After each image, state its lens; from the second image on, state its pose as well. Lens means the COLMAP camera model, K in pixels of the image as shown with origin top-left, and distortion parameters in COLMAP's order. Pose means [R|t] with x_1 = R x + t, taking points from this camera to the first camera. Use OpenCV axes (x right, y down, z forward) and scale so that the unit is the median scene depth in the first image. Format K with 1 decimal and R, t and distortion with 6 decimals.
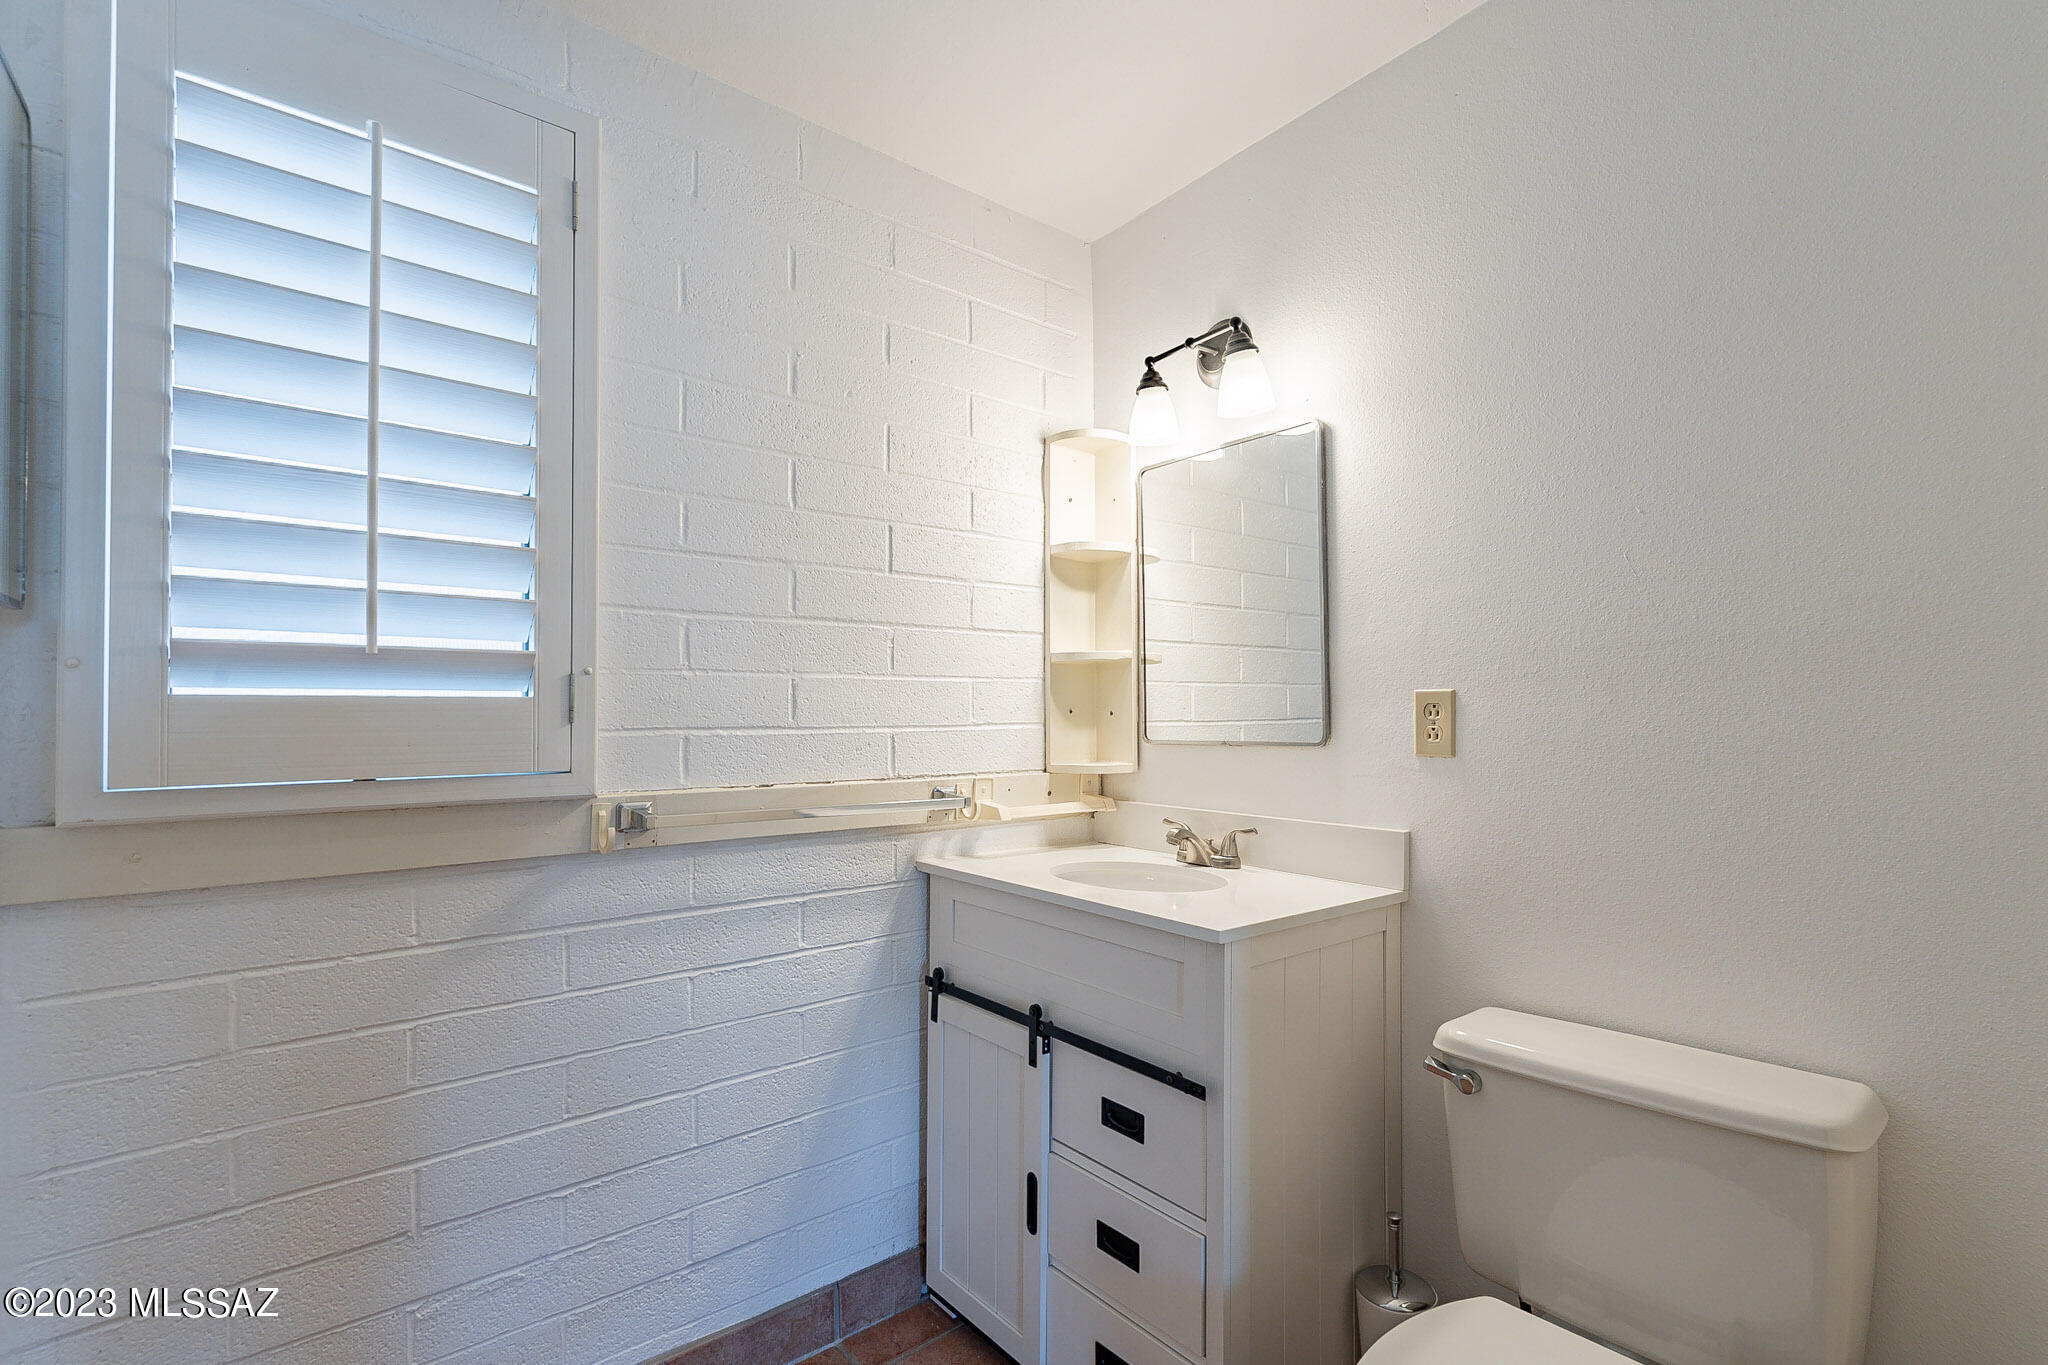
lens RADIAL K [[927.3, 0, 1005.5], [0, 927.3, 700.3], [0, 0, 1]] dist [-0.004719, 0.001089]
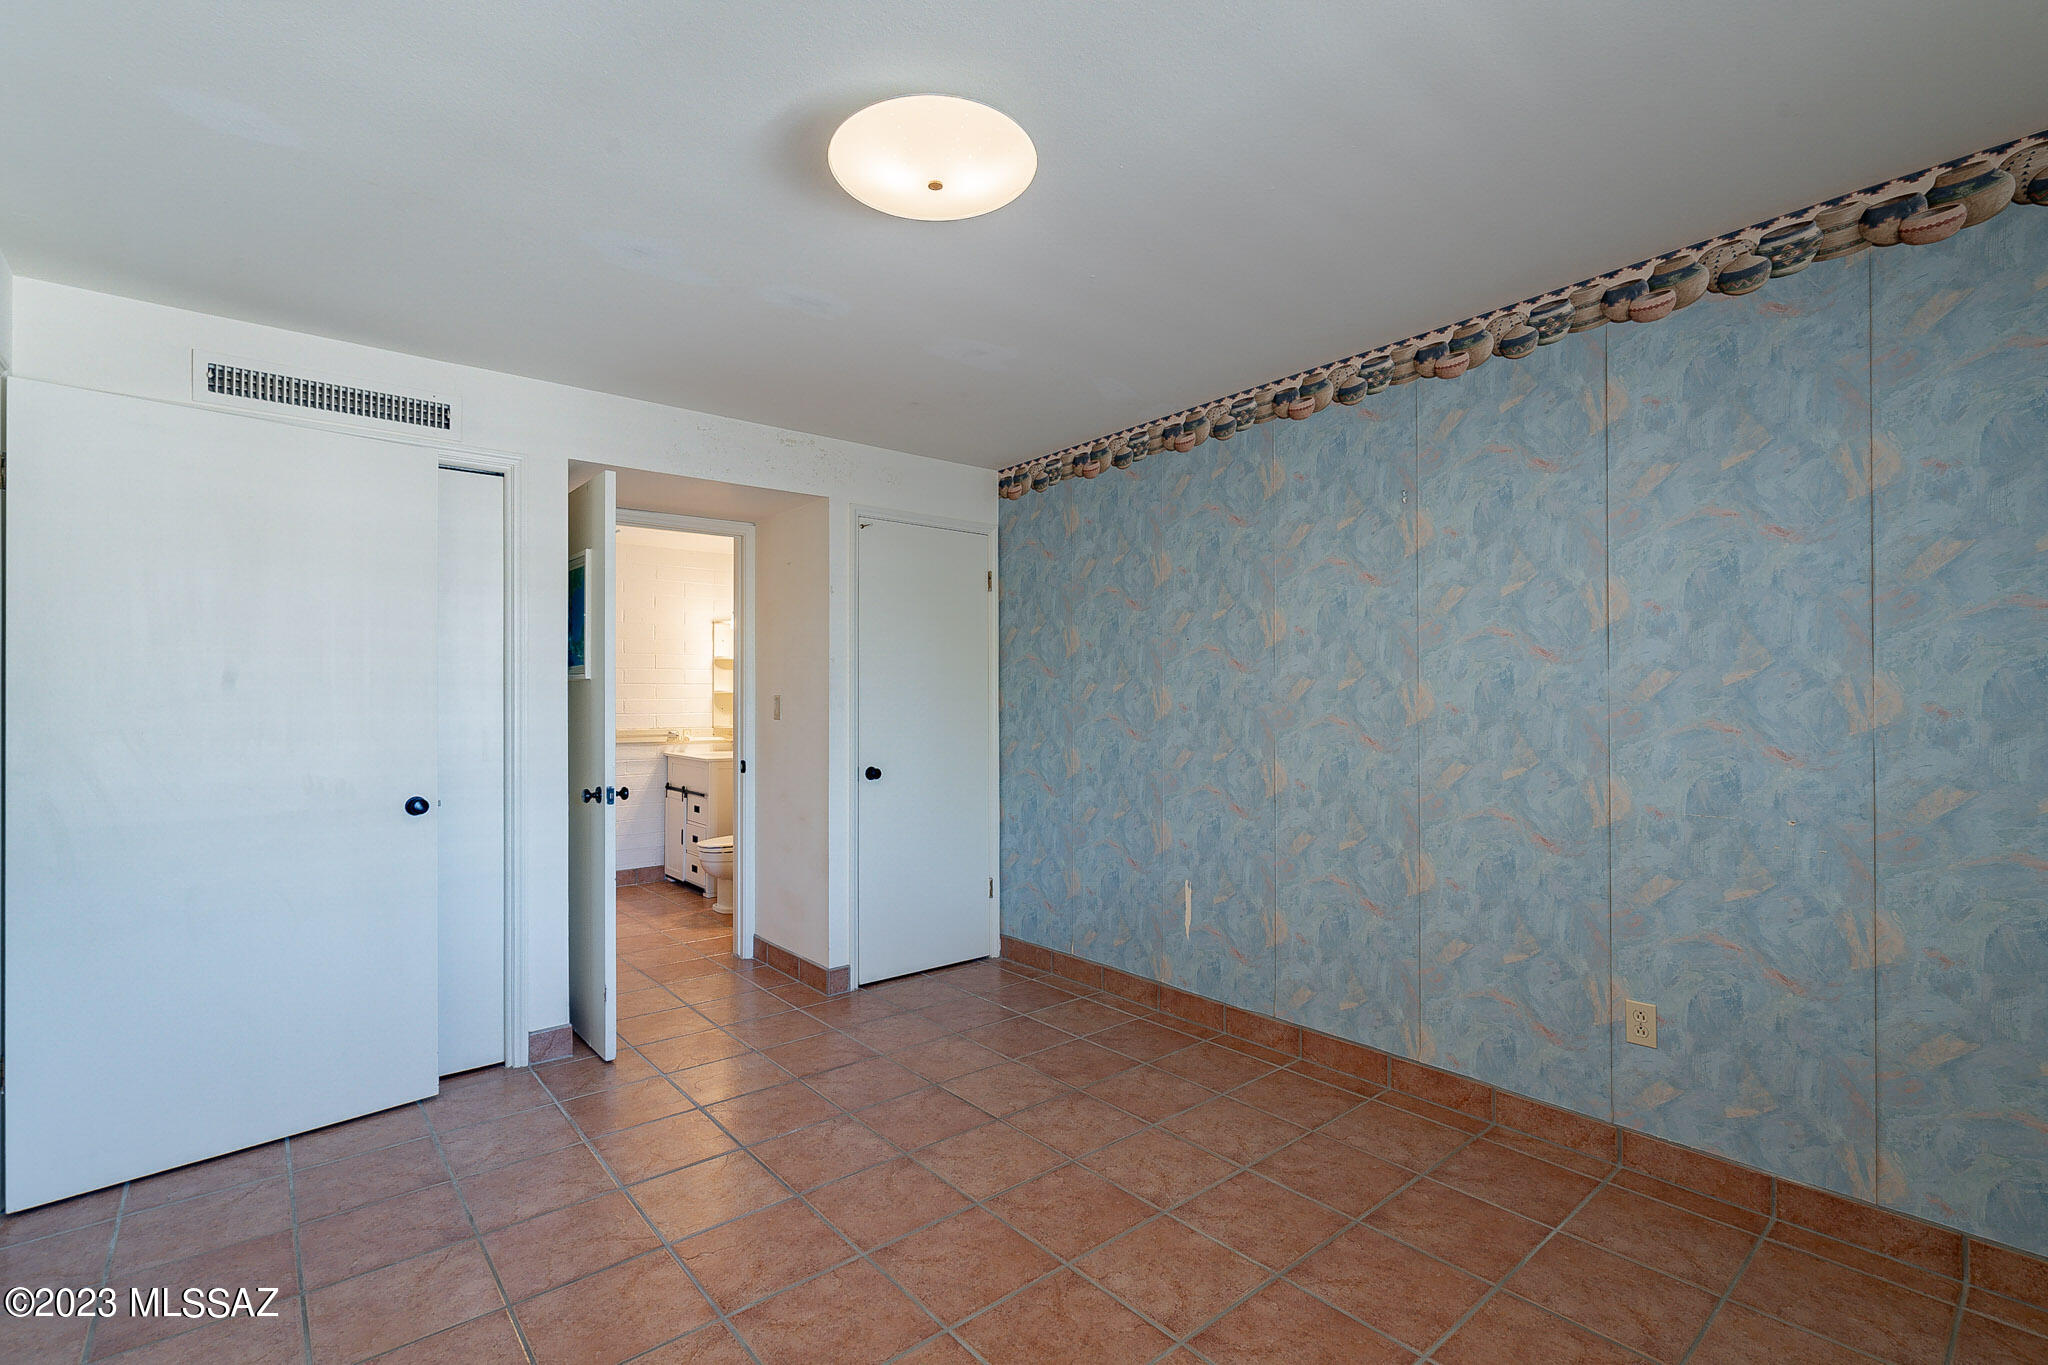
lens RADIAL K [[927.3, 0, 1069.2], [0, 927.3, 694.2], [0, 0, 1]] dist [-0.004719, 0.001089]
pose [[0.998746, -0.000818, 0.050051, 1.274852], [0.000198, 0.999923, 0.012391, -0.088887], [-0.050057, -0.012365, 0.998670, -2.592574]]
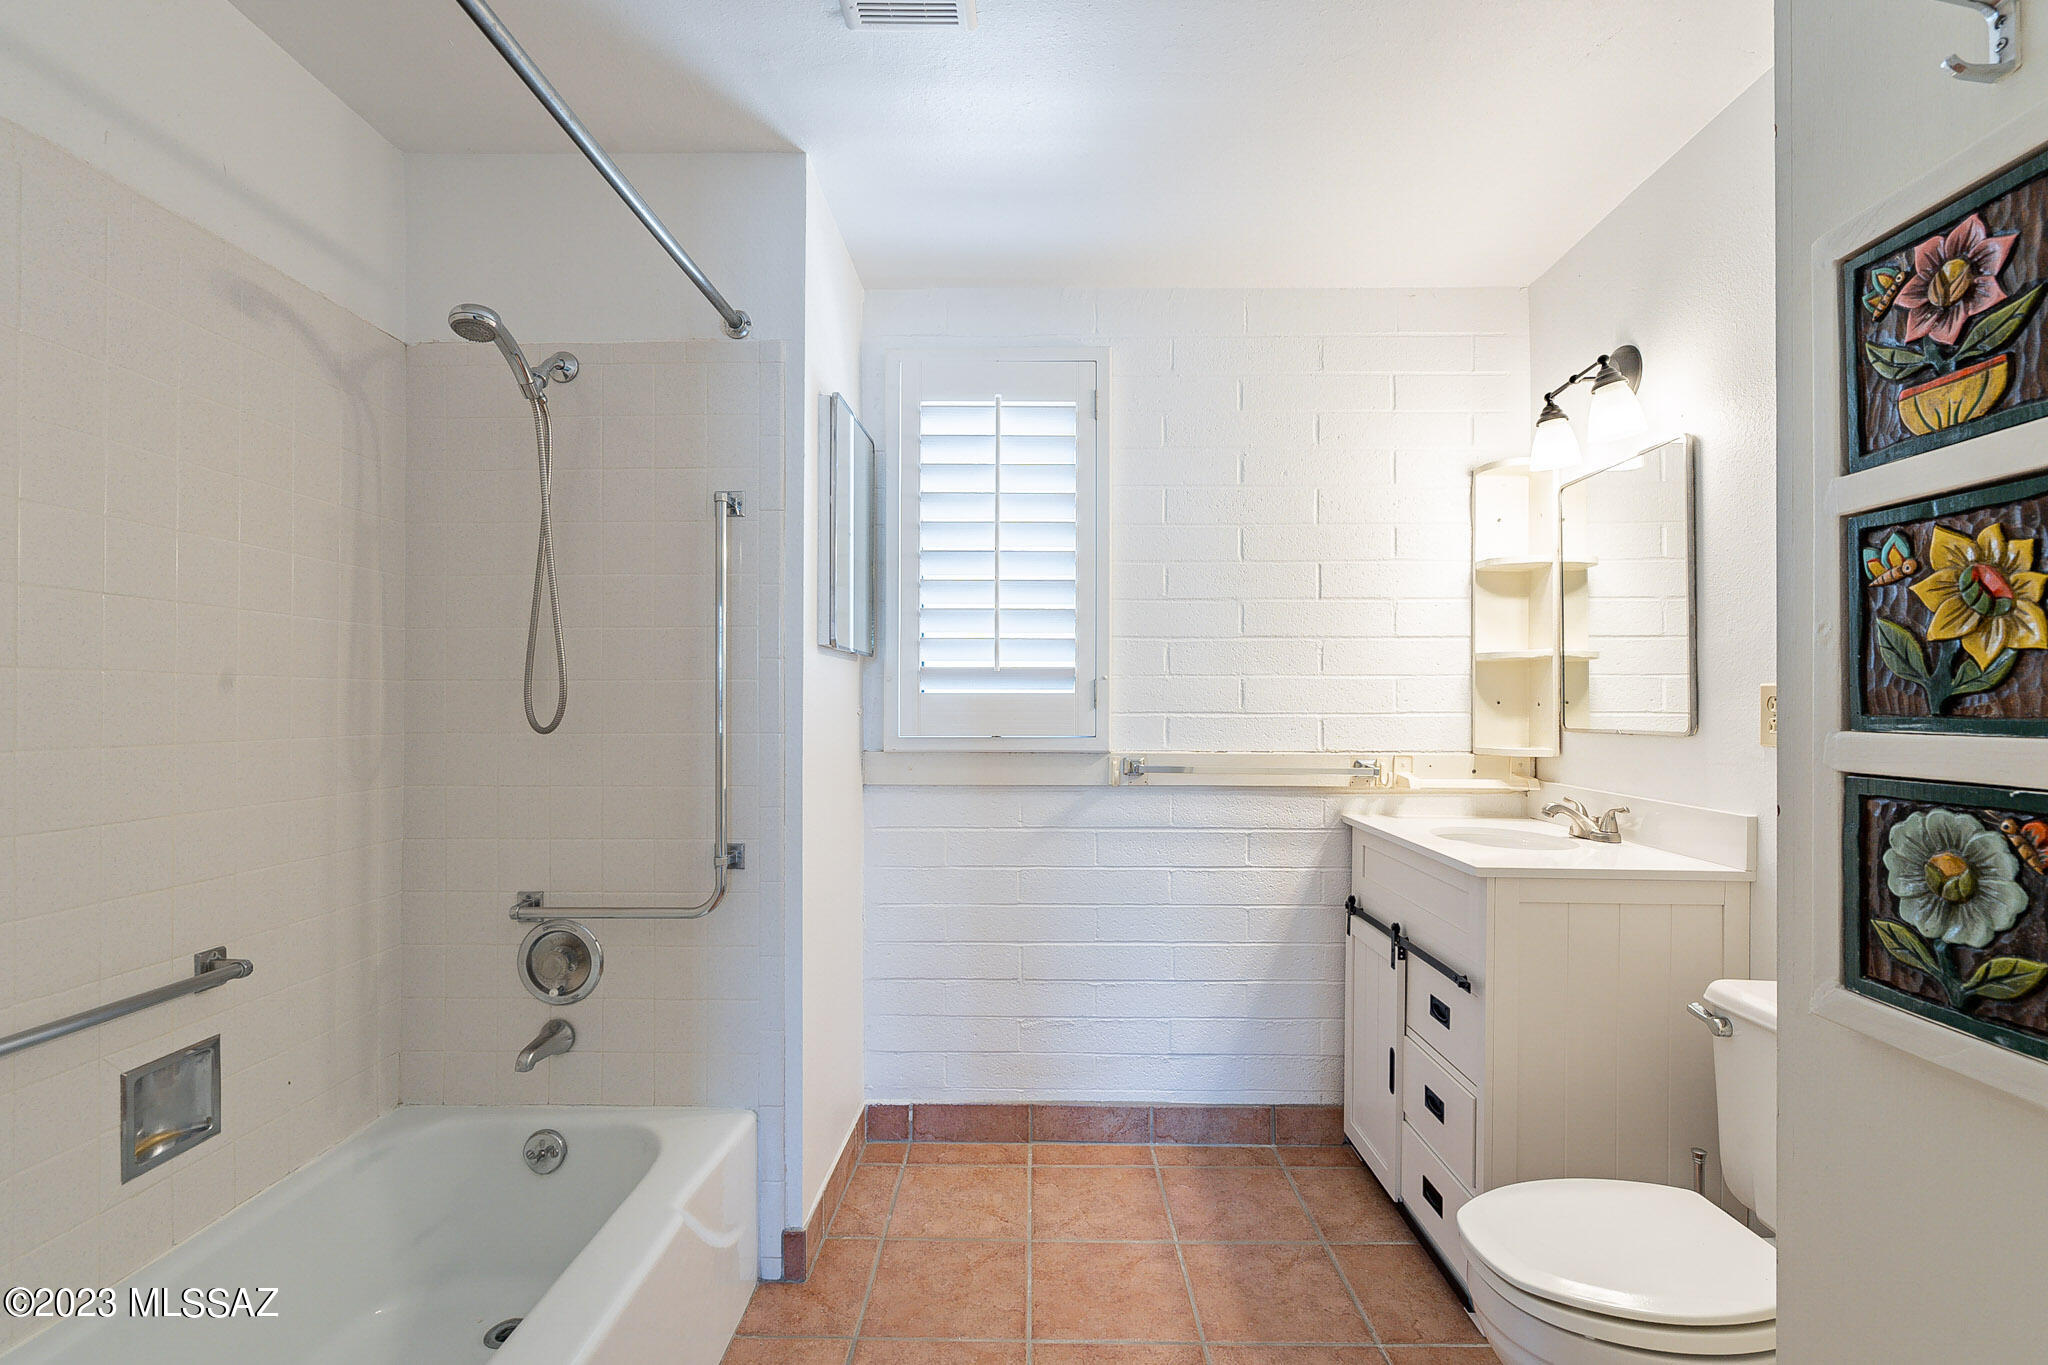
lens RADIAL K [[927.3, 0, 1029.7], [0, 927.3, 697.0], [0, 0, 1]] dist [-0.004719, 0.001089]
pose [[0.769476, -0.000247, -0.638675, 0.417128], [0.004545, 0.999977, 0.005089, -0.004129], [0.638659, -0.006819, 0.769460, -0.310625]]
